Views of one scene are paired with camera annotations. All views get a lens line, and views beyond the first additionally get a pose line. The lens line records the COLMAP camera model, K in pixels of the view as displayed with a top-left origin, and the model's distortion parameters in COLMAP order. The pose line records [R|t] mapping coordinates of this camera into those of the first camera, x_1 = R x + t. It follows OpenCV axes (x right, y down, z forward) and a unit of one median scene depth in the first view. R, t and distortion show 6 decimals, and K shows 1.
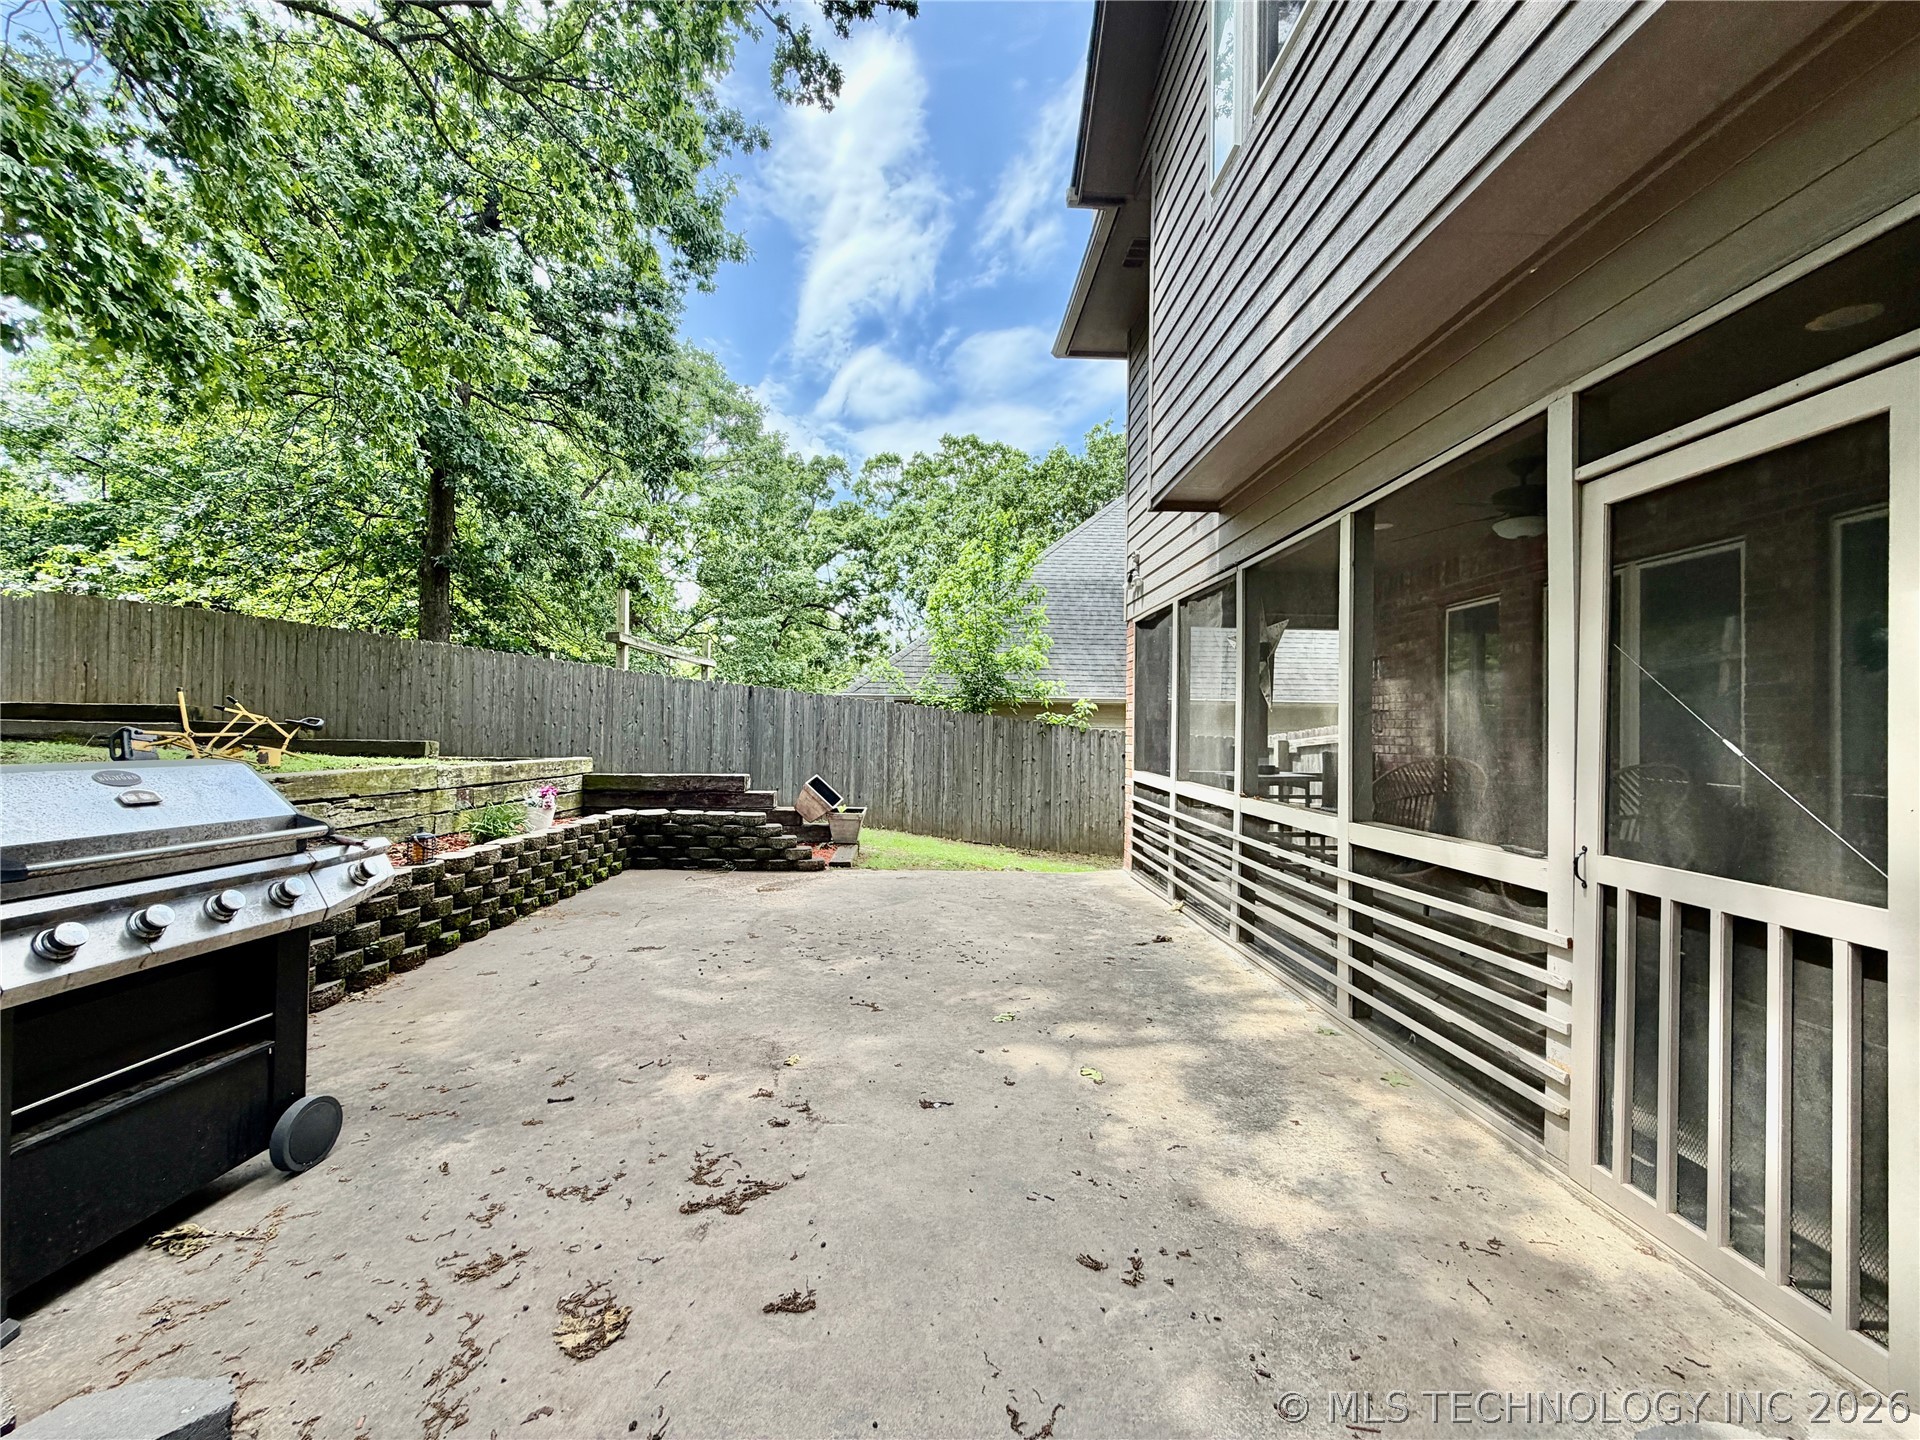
lens RADIAL K [[756.1, 0, 960.0], [0, 756.1, 720.0], [0, 0, 1]] dist [-0.001808, 0.000076]
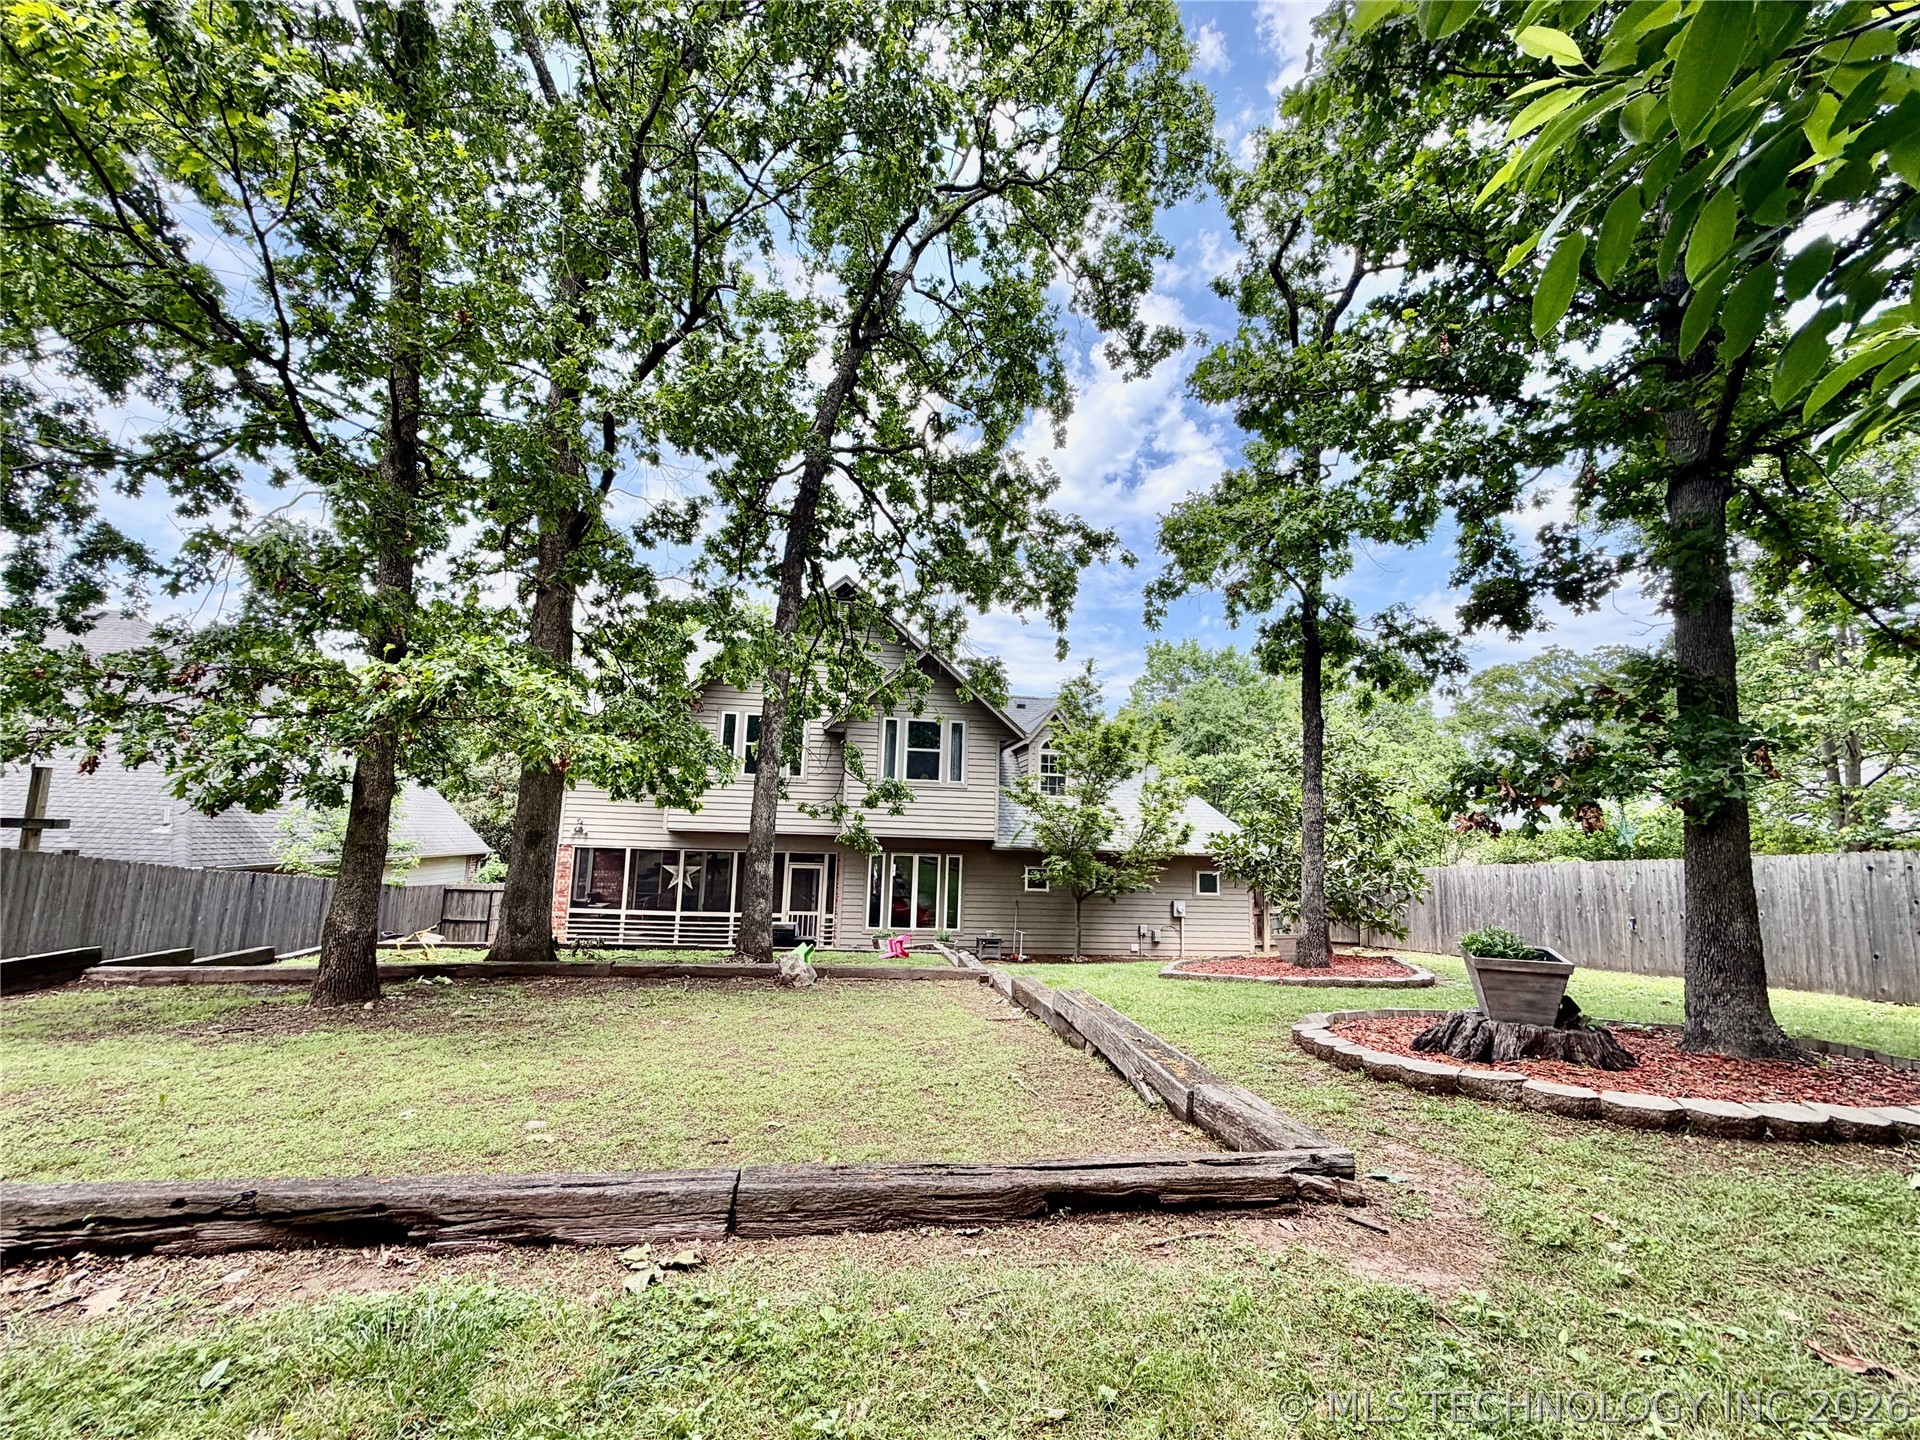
lens RADIAL K [[794.1, 0, 968.8], [0, 794.1, 728.6], [0, 0, 1]] dist [0.000869, 0.000232]
pose [[-0.086823, 0.119489, 0.989032, -2.115025], [-0.044381, 0.991331, -0.123663, -0.210479], [-0.995235, -0.054631, -0.080767, -0.037669]]
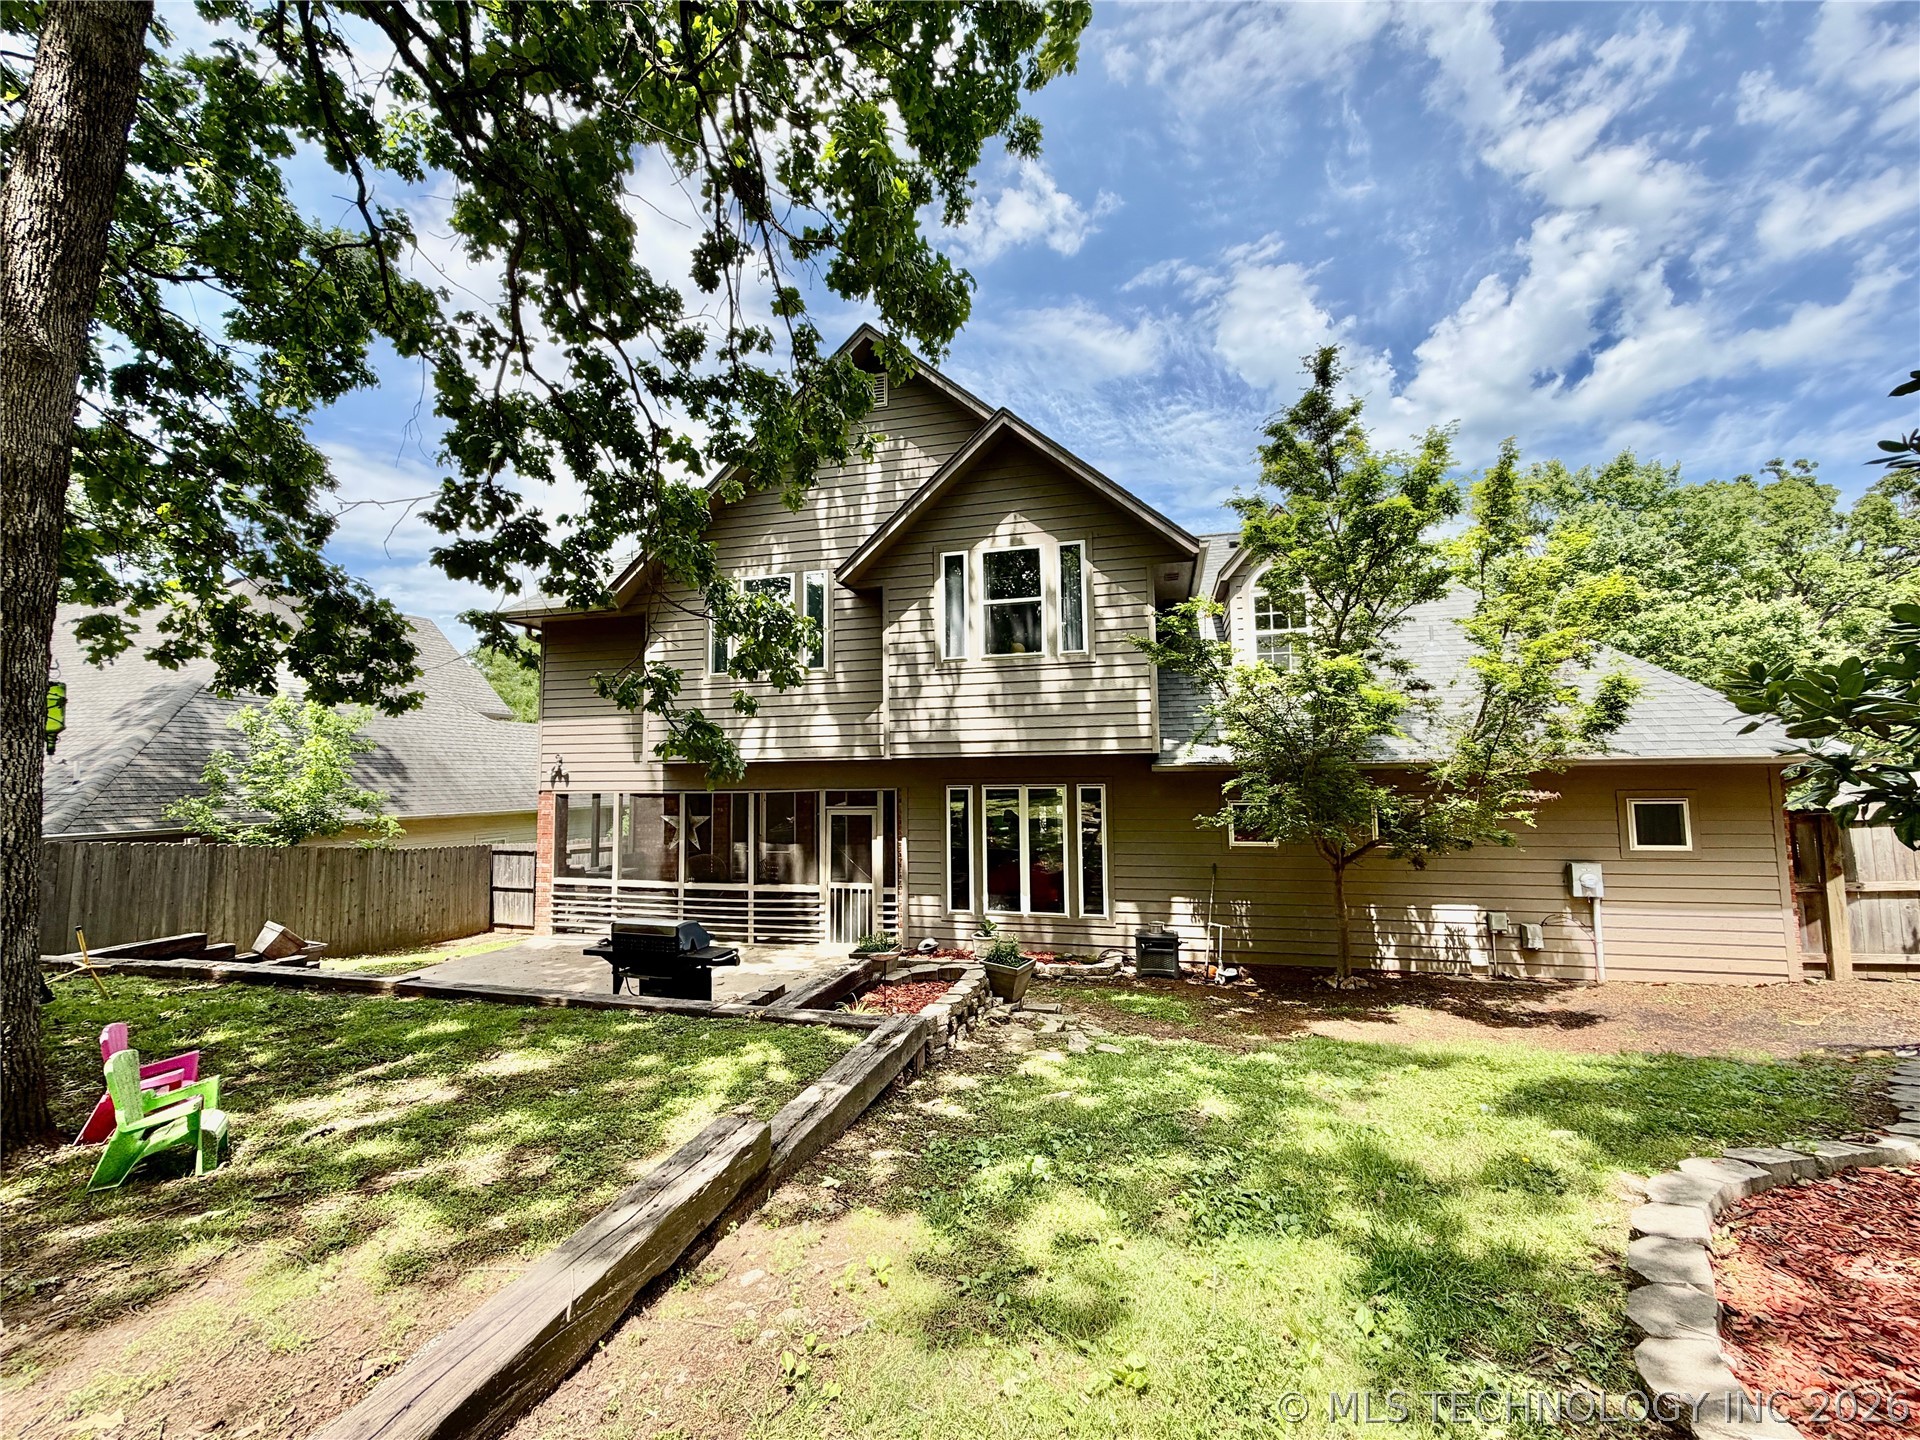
lens RADIAL K [[753.3, 0, 956.7], [0, 753.3, 709.4], [0, 0, 1]] dist [0.001036, 0.000122]
pose [[0.289273, 0.070954, 0.954614, -1.027556], [0.004468, 0.997138, -0.075468, -0.160153], [-0.957236, 0.026096, 0.288128, -0.356639]]
